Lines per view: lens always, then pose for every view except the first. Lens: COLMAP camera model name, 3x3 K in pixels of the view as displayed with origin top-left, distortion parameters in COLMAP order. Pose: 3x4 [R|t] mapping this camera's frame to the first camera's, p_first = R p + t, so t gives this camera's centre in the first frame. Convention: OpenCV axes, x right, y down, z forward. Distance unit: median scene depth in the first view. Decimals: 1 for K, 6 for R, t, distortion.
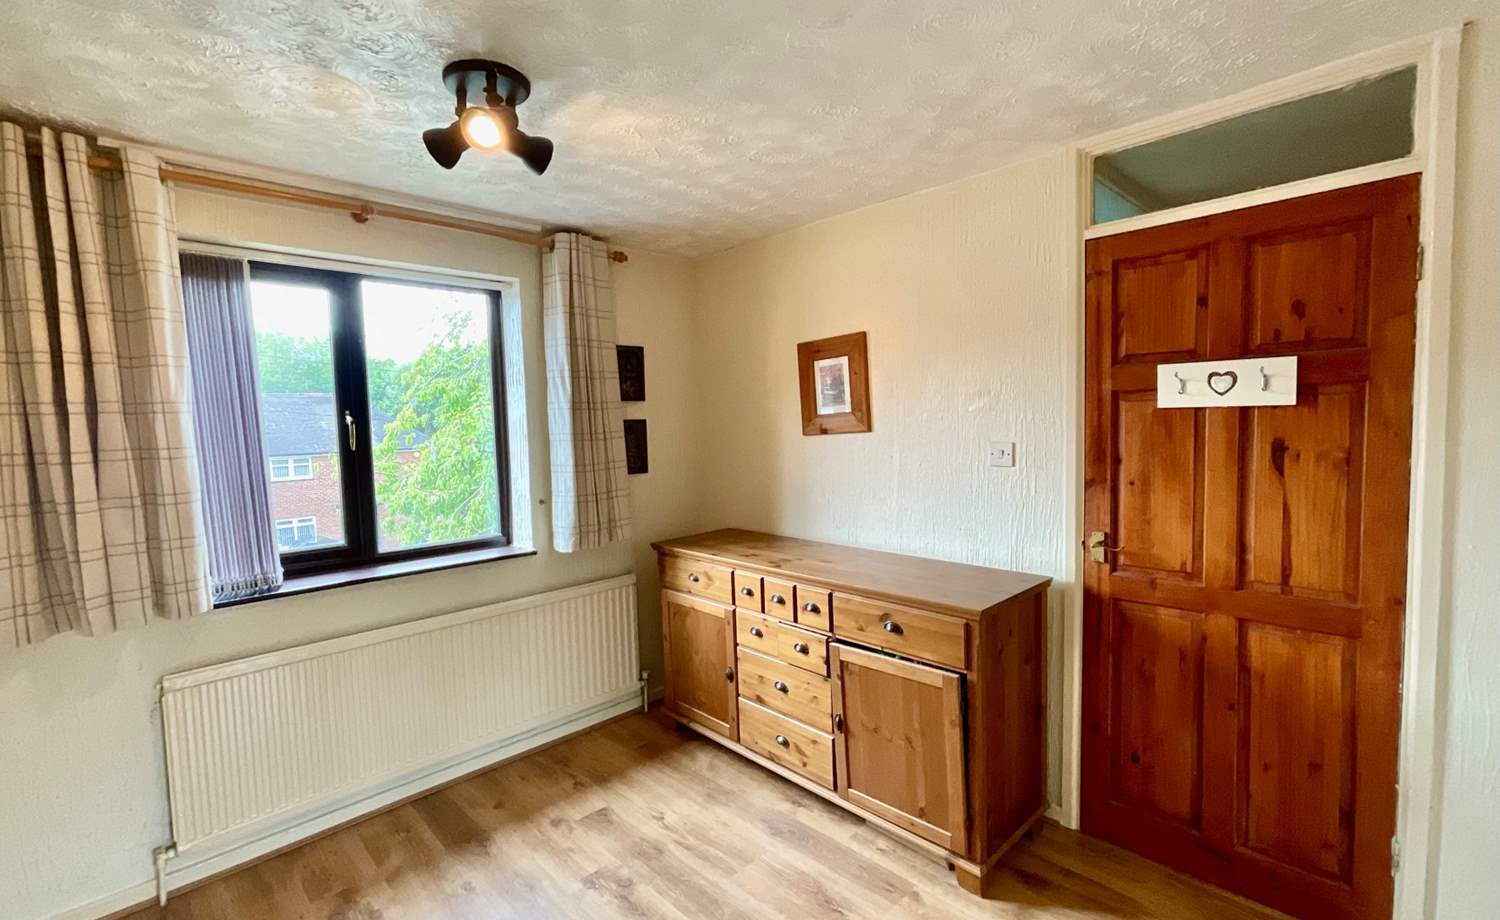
lens RADIAL K [[648.0, 0, 746.6], [0, 648.0, 459.7], [0, 0, 1]] dist [0.001284, 0.000412]
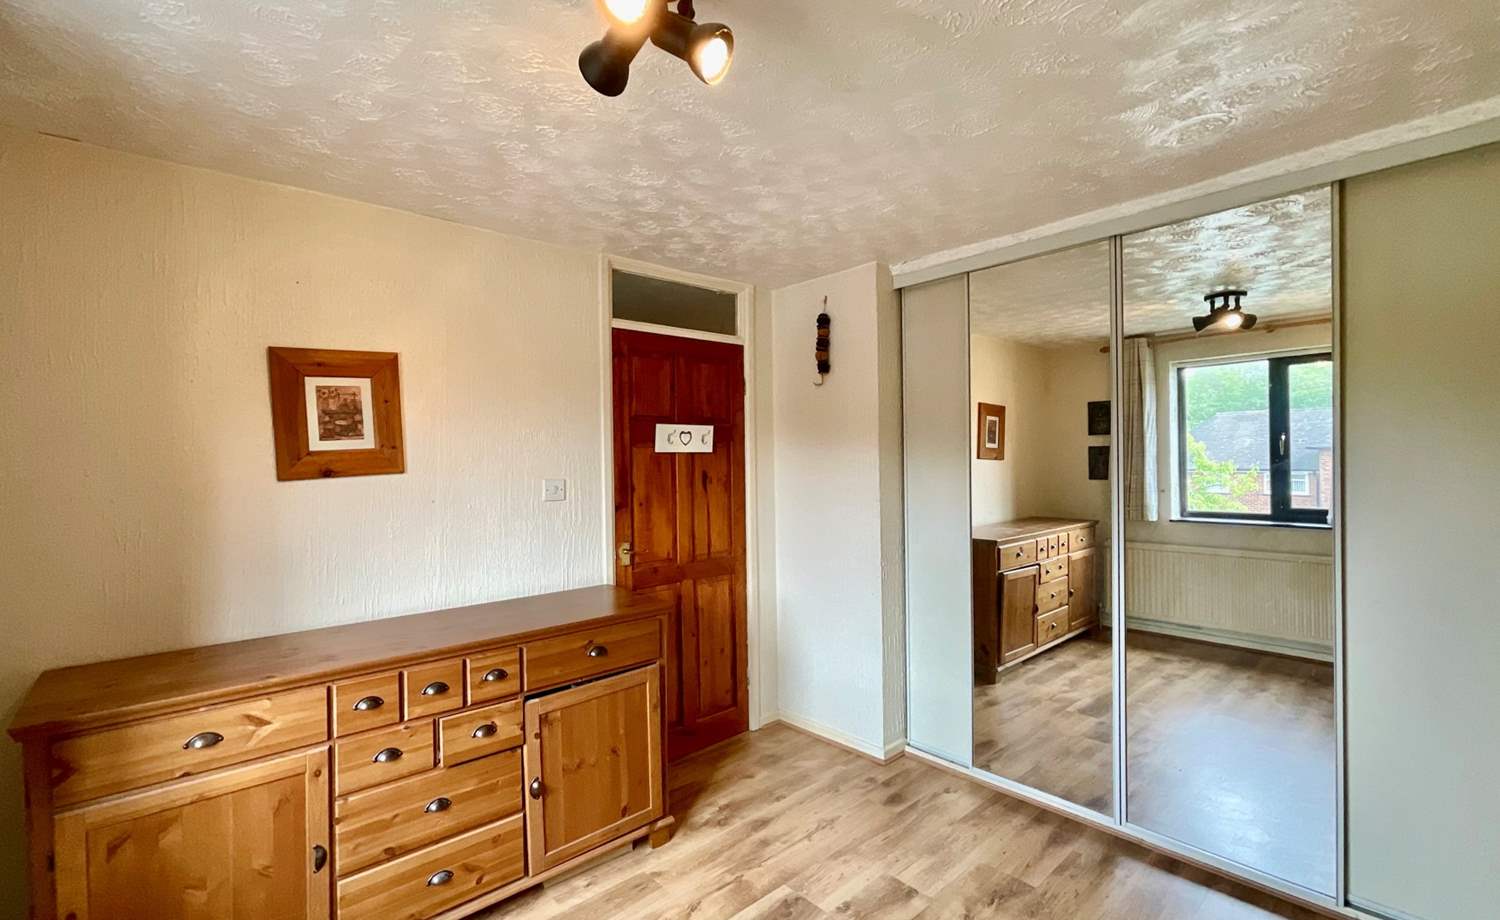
lens RADIAL K [[648.0, 0, 746.6], [0, 648.0, 459.7], [0, 0, 1]] dist [0.001284, 0.000412]
pose [[0.063518, 0.024534, 0.997679, -0.820204], [0.076239, 0.996657, -0.029363, -0.002299], [-0.995064, 0.077927, 0.061436, 0.671412]]
